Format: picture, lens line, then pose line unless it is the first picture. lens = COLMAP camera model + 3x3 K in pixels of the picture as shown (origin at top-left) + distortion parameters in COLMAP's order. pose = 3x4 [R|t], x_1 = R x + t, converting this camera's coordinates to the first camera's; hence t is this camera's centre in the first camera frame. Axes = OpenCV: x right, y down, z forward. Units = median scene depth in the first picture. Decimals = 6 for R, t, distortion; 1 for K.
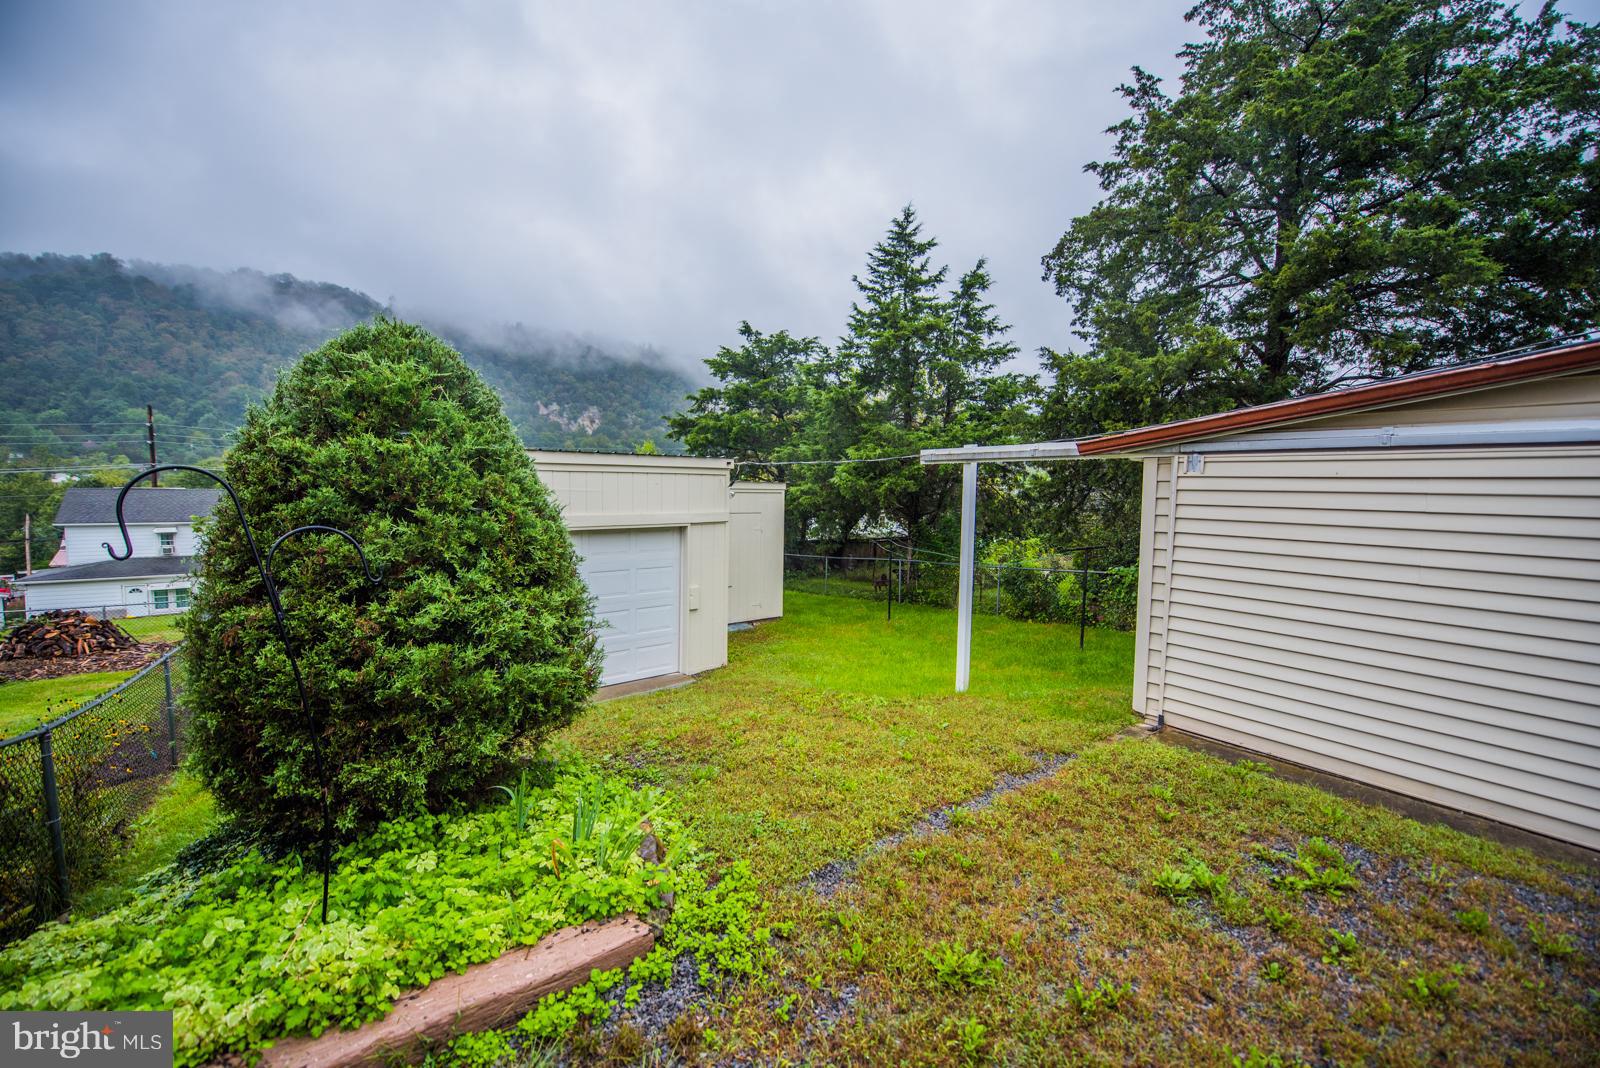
lens RADIAL K [[618.0, 0, 792.5], [0, 618.0, 532.1], [0, 0, 1]] dist [-0.001893, -0.002743]
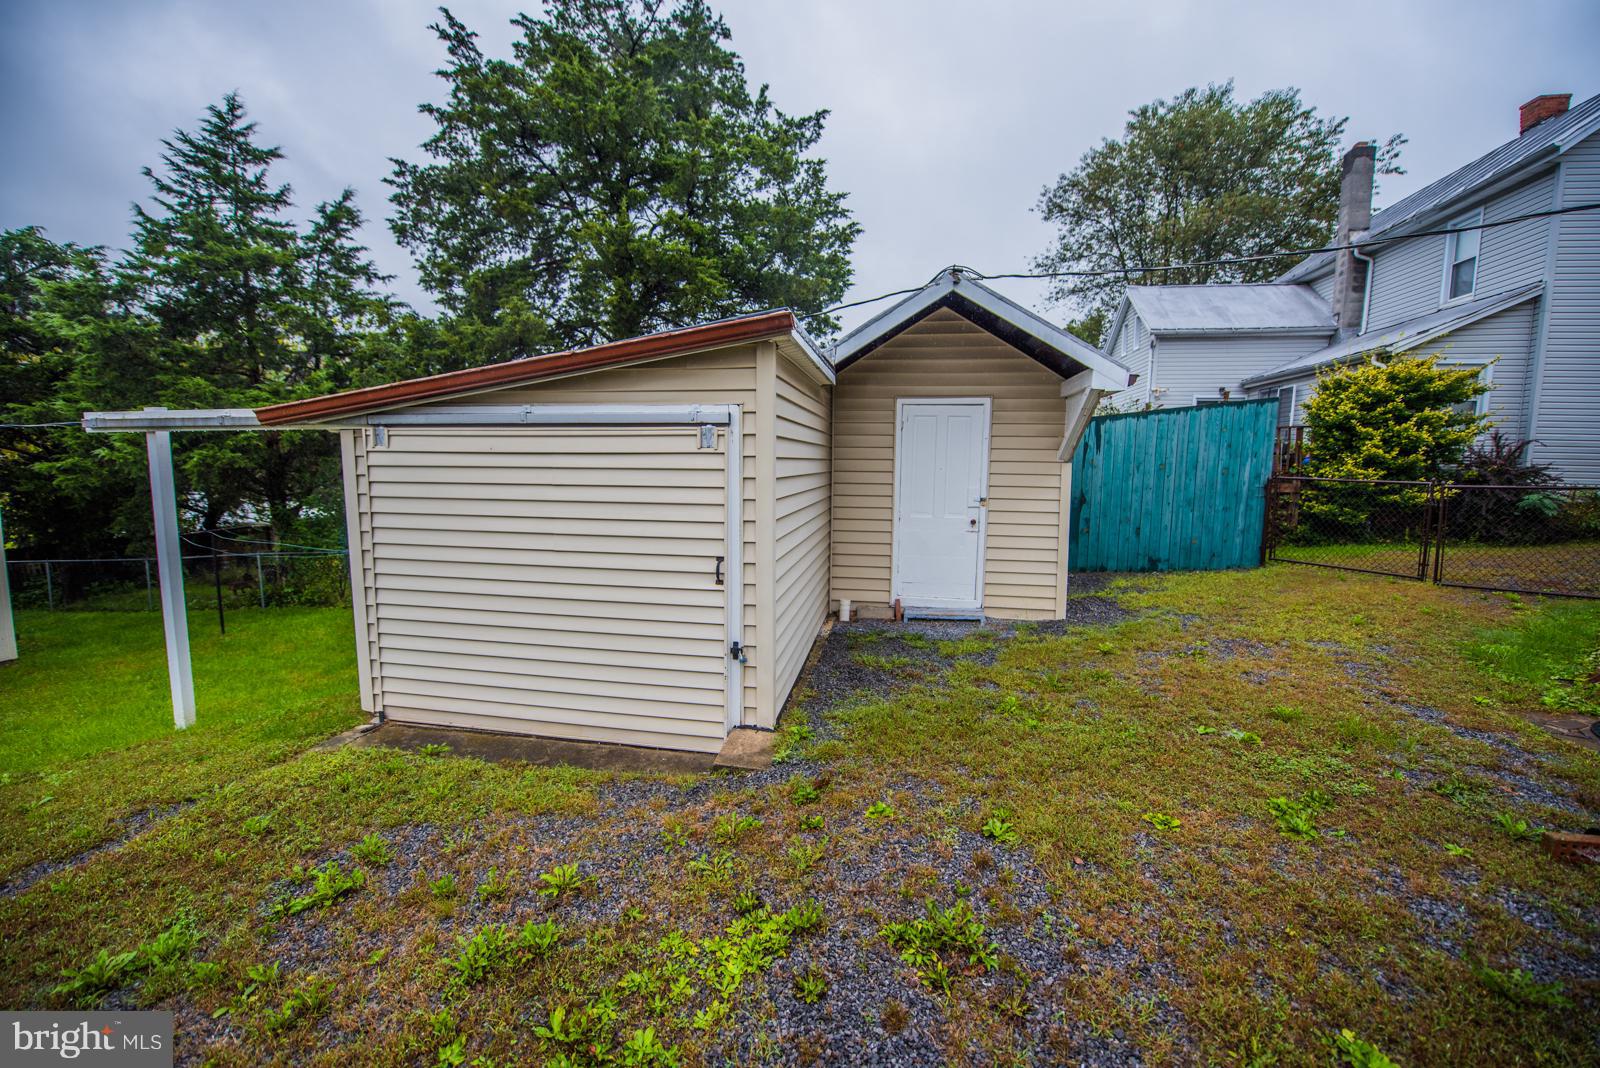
lens RADIAL K [[618.0, 0, 785.1], [0, 618.0, 526.1], [0, 0, 1]] dist [-0.001893, -0.002743]
pose [[0.760664, -0.077403, 0.644514, 0.185085], [0.052869, 0.996954, 0.057332, 0.000190], [-0.646989, -0.009536, 0.762440, -0.033757]]
